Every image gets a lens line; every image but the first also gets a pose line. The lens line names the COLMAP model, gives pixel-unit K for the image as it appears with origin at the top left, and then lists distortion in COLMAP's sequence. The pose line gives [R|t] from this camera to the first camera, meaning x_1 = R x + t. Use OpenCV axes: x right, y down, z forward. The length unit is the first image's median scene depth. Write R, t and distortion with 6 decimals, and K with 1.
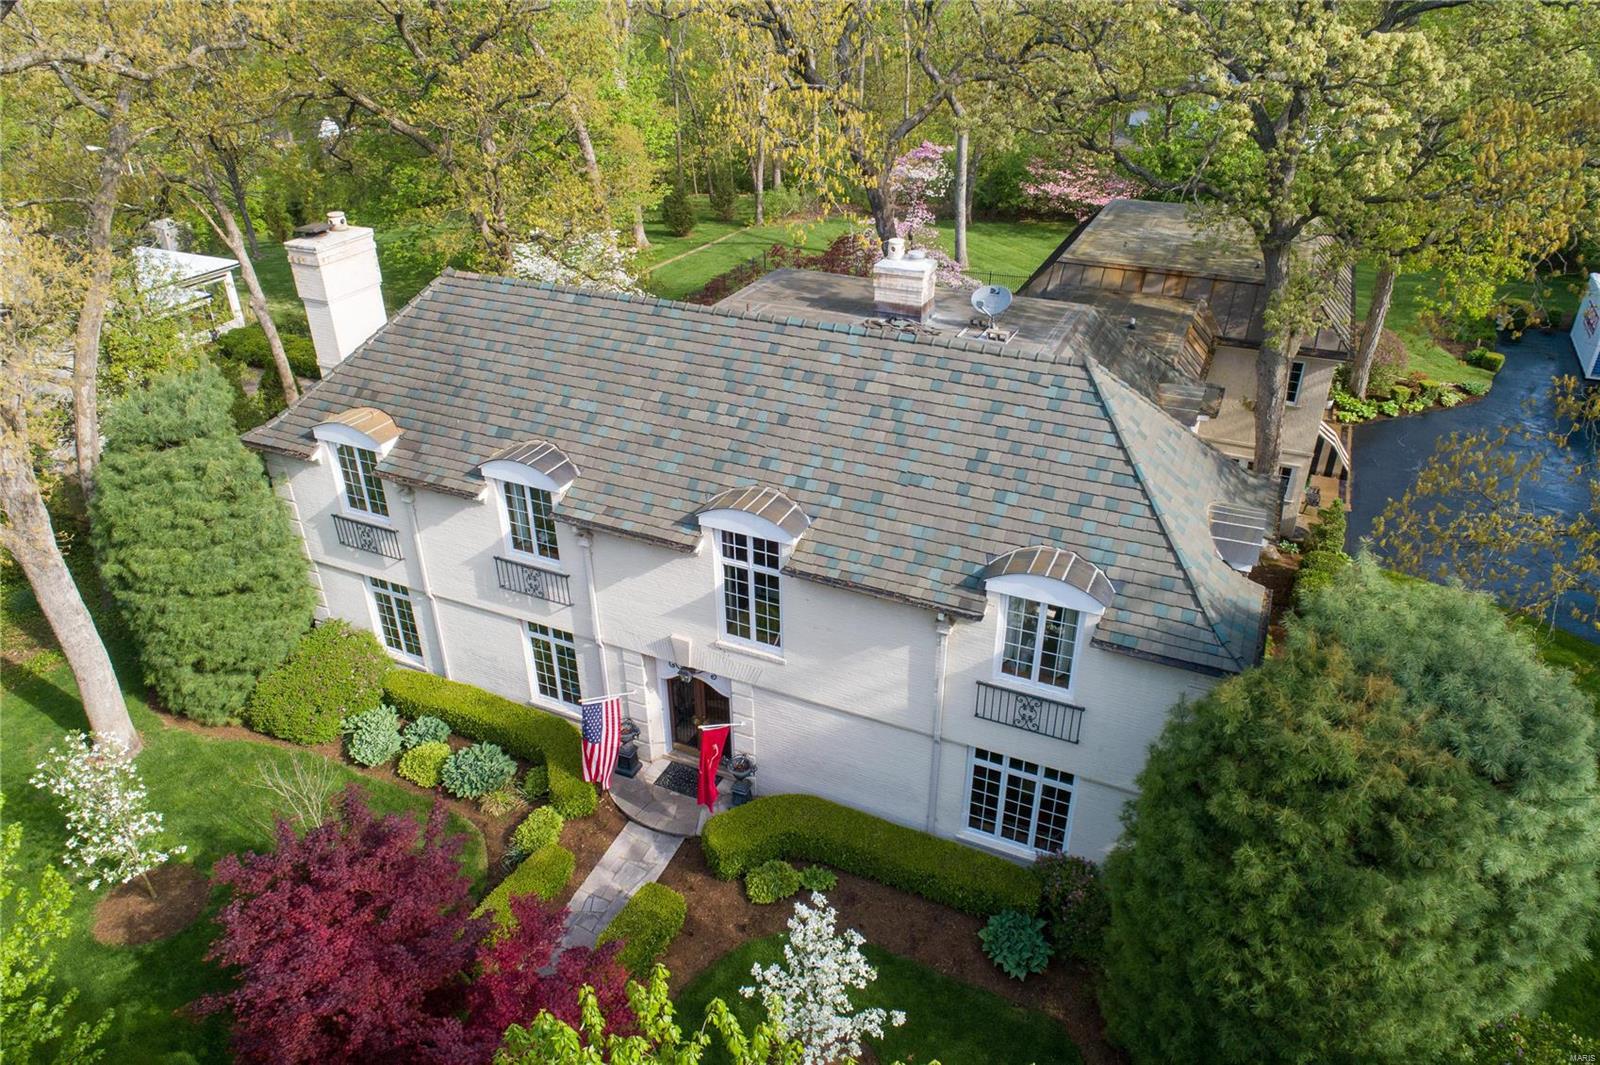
lens RADIAL K [[1066.8, 0, 800.0], [0, 1066.8, 532.5], [0, 0, 1]] dist [-0.003525, 0.001384]
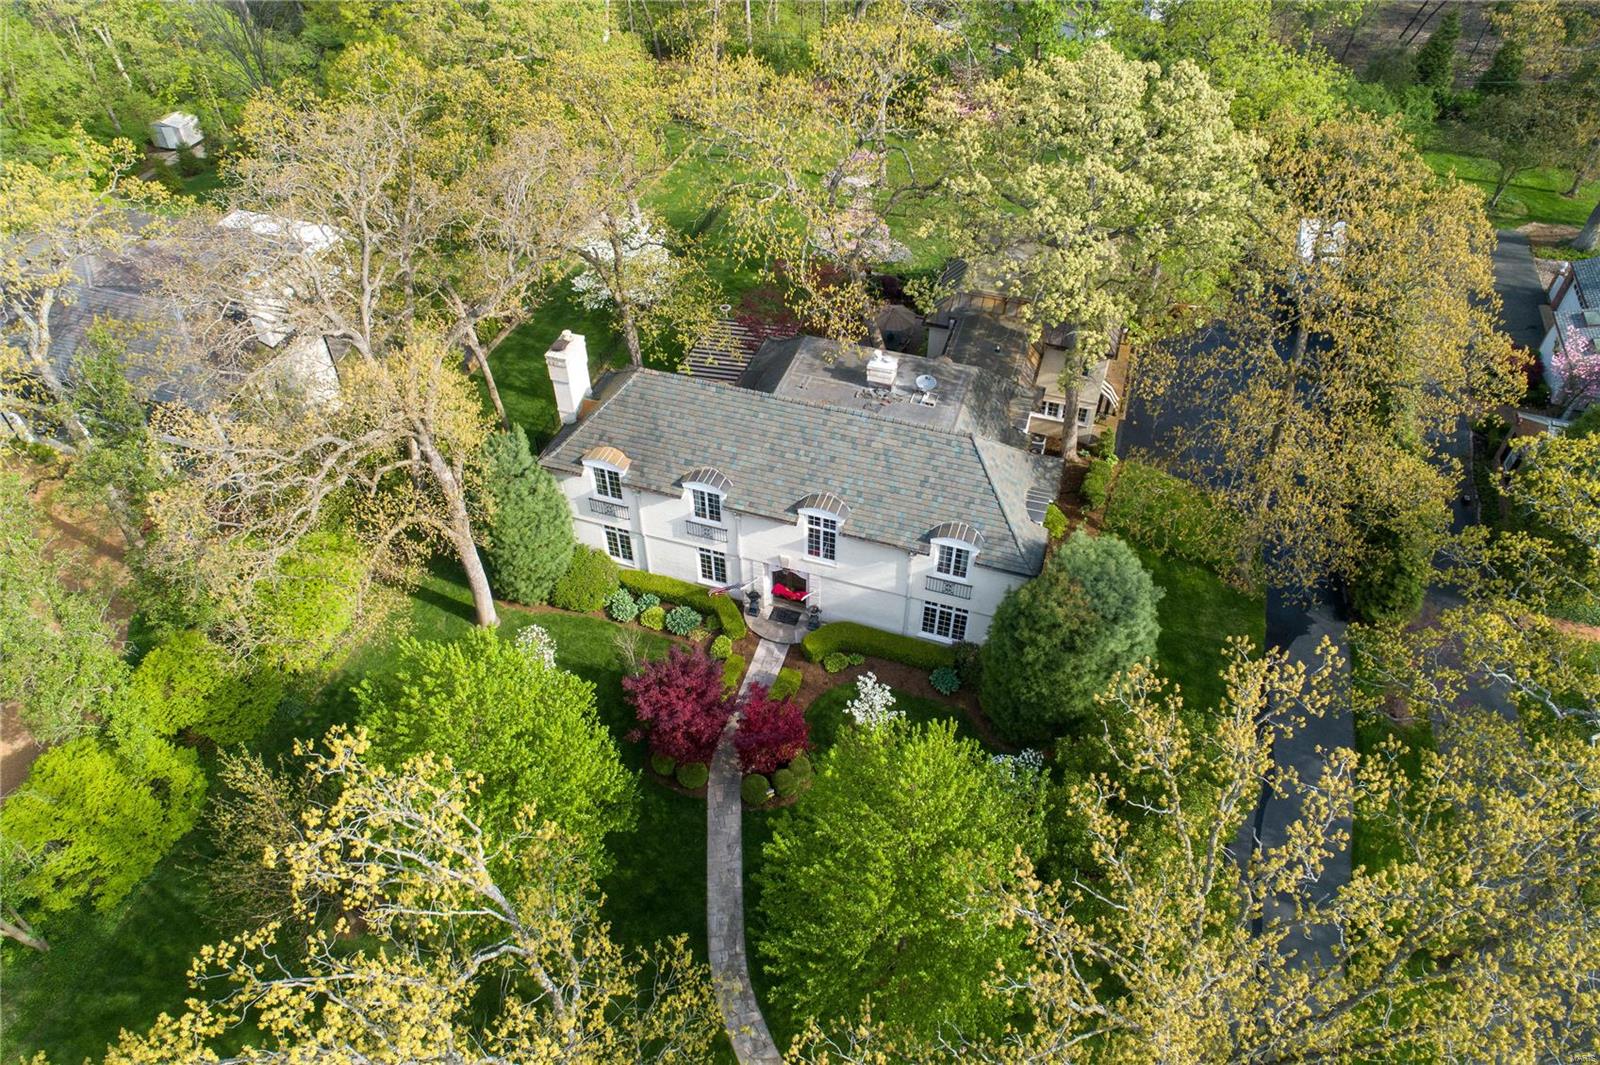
lens RADIAL K [[1066.8, 0, 800.0], [0, 1066.8, 532.5], [0, 0, 1]] dist [-0.003525, 0.001384]
pose [[0.993734, -0.074831, 0.083024, -0.264469], [0.051239, 0.965156, 0.256611, -0.507687], [-0.099334, -0.250749, 0.962942, -1.065281]]
